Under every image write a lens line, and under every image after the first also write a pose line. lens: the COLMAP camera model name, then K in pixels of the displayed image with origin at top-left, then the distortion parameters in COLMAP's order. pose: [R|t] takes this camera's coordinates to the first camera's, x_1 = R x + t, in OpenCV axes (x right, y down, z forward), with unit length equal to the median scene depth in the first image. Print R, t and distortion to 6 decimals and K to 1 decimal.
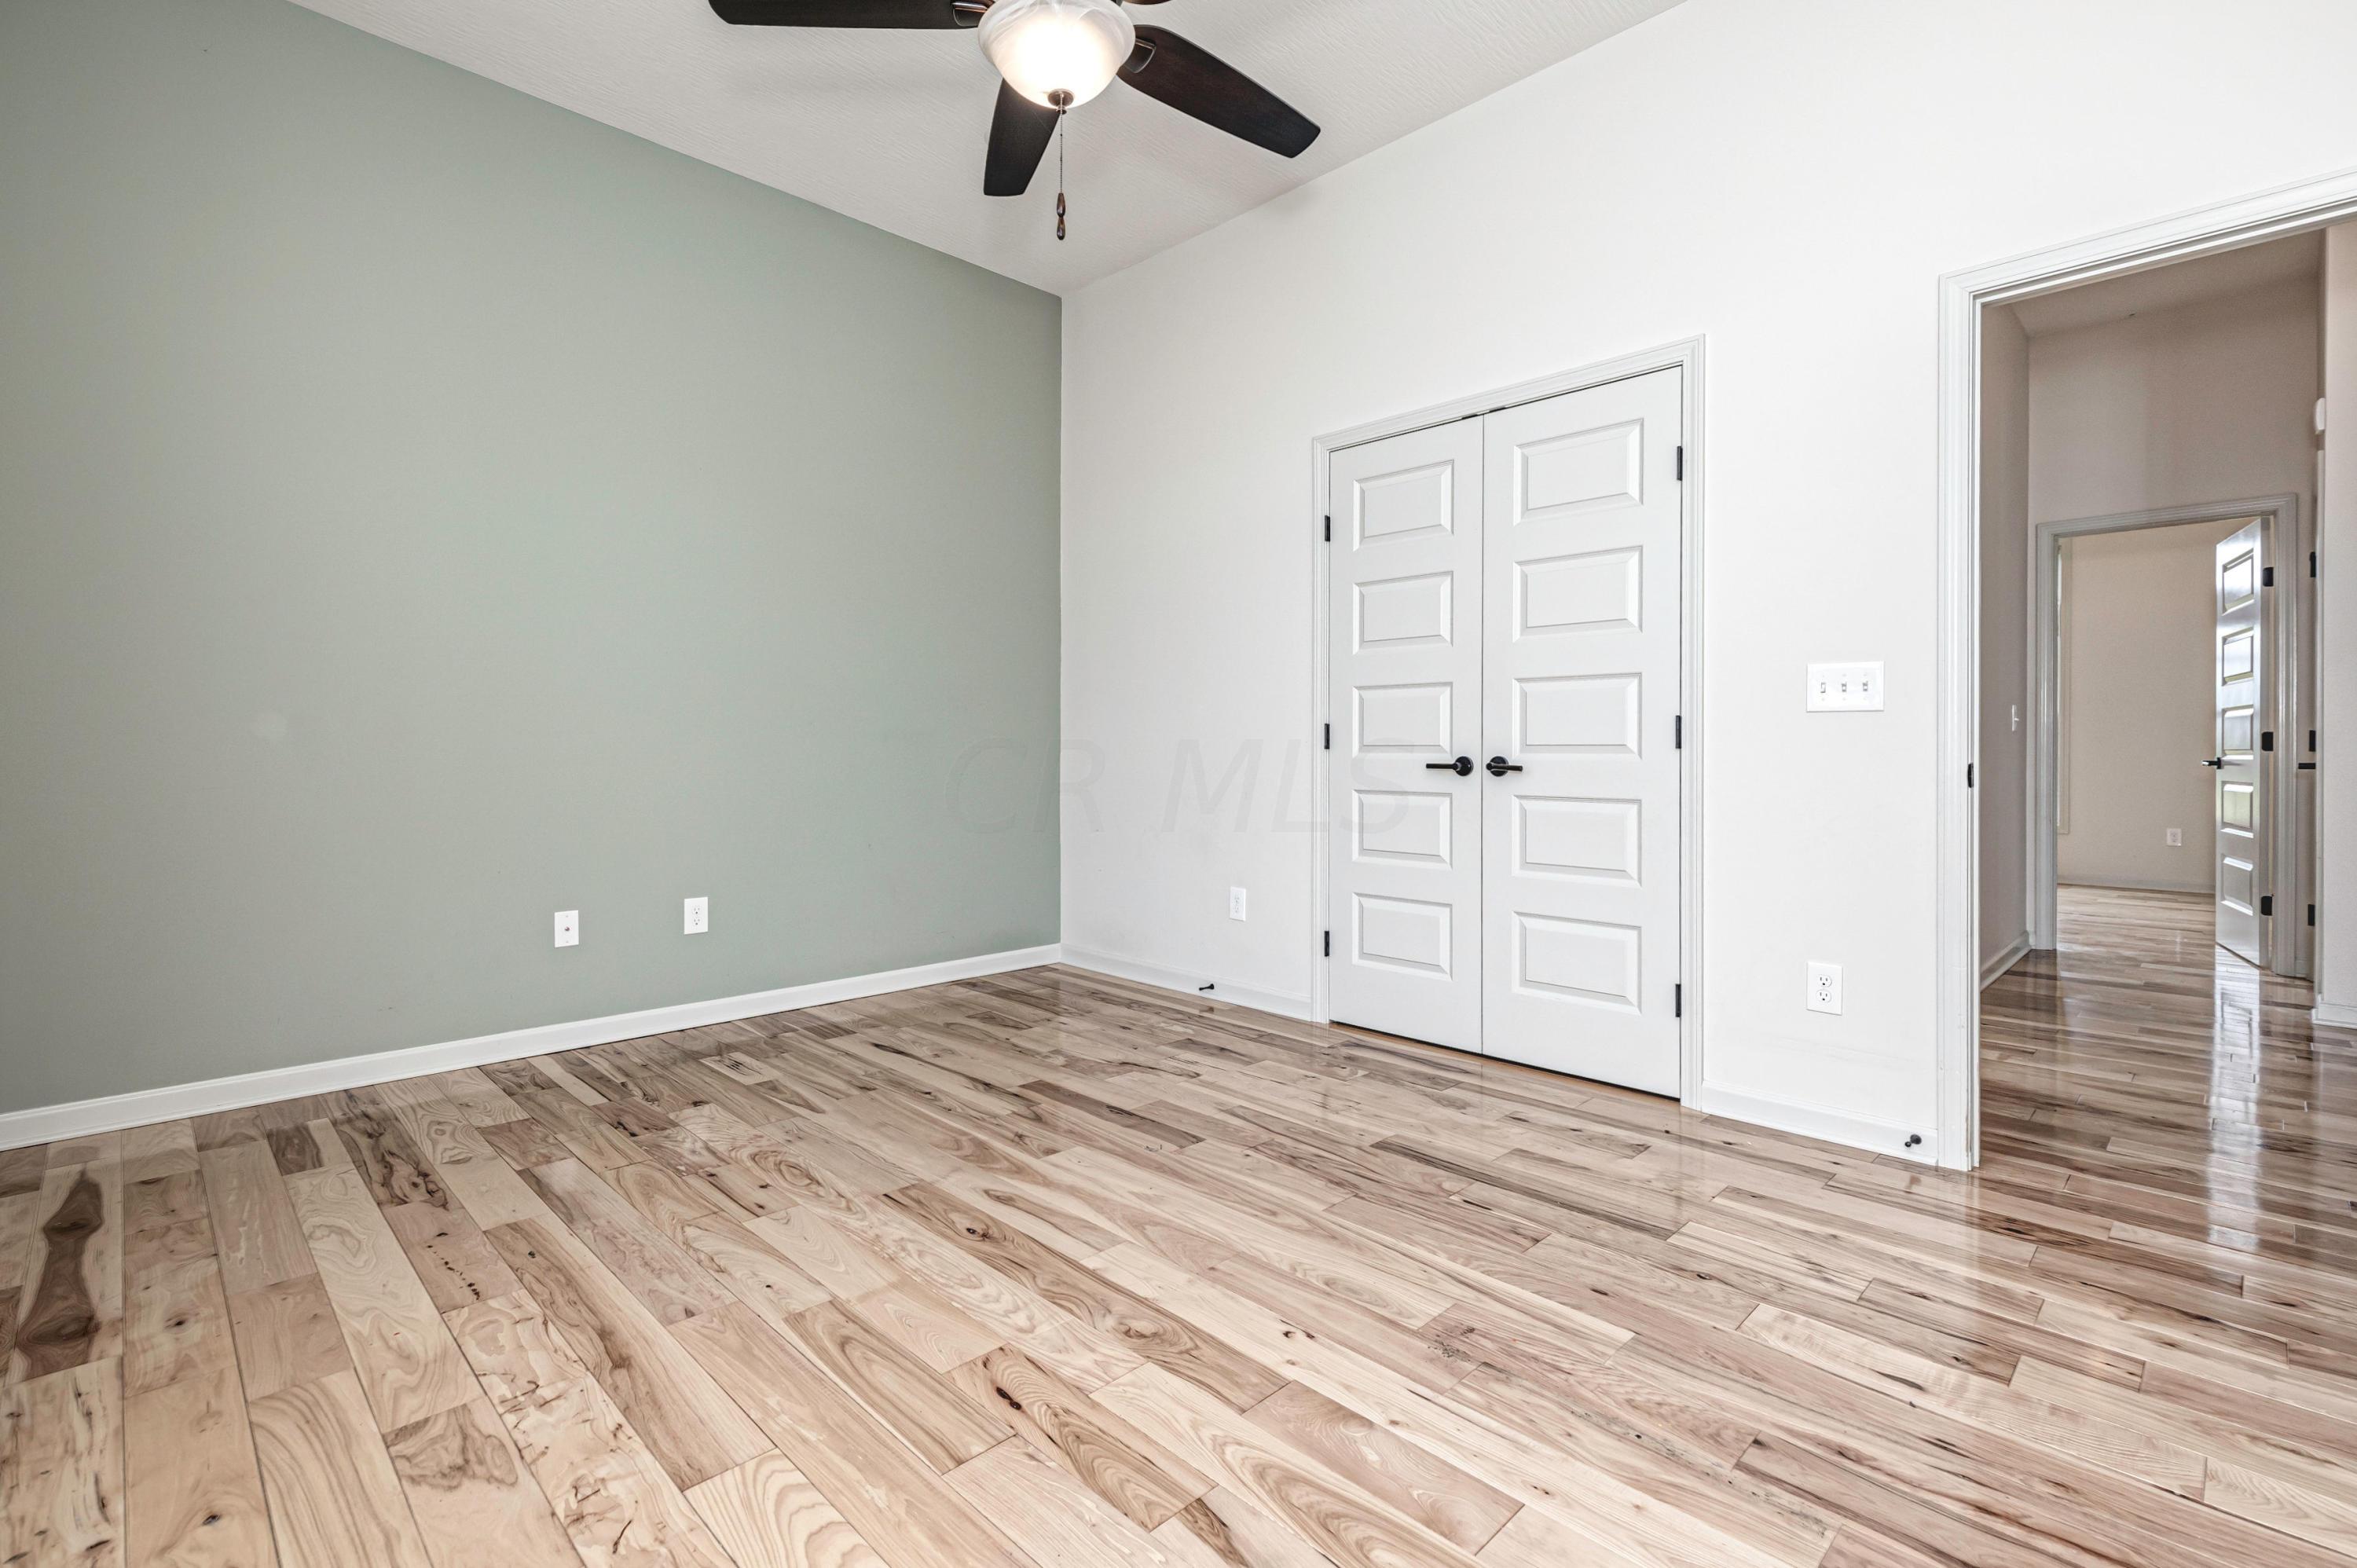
lens RADIAL K [[1077.1, 0, 1185.0], [0, 1077.1, 763.4], [0, 0, 1]] dist [0.005504, 0.000931]
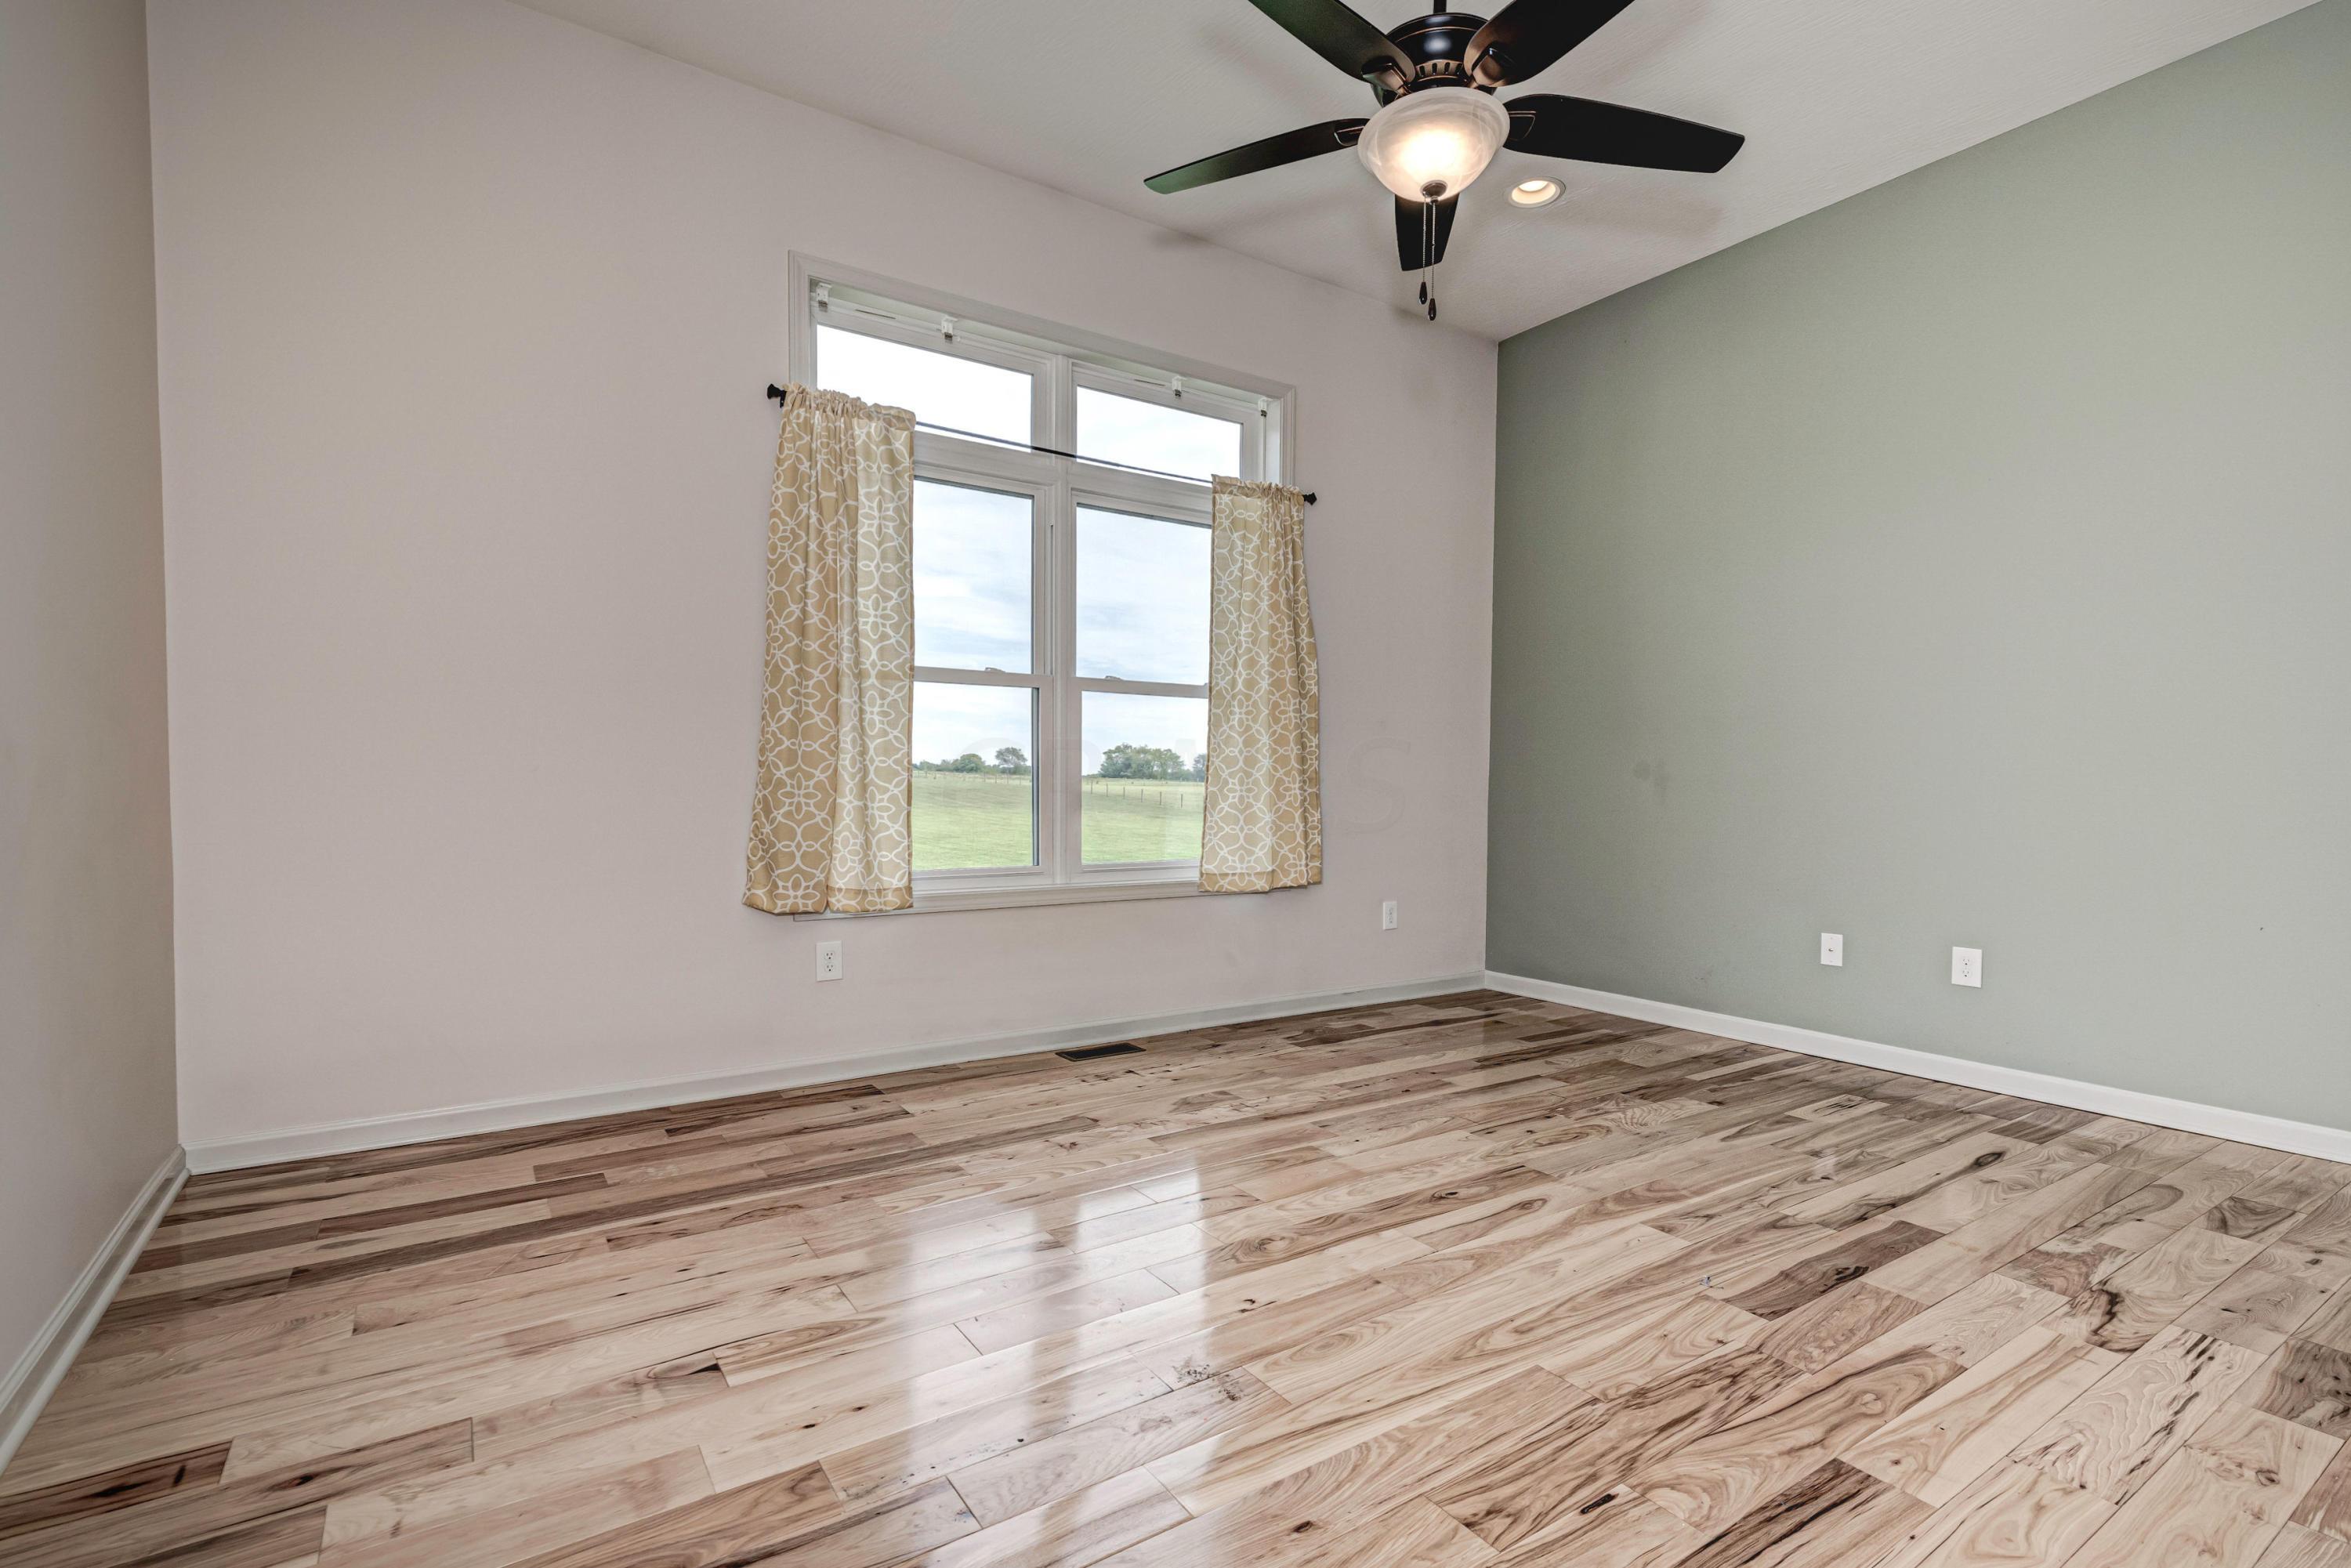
lens RADIAL K [[1104.5, 0, 1169.5], [0, 1104.5, 783.7], [0, 0, 1]] dist [0.003479, -0.001122]
pose [[-0.212227, -0.001993, -0.977218, 0.866486], [-0.017447, 0.999846, 0.001750, 0.010235], [0.977065, 0.017421, -0.212229, 0.835156]]
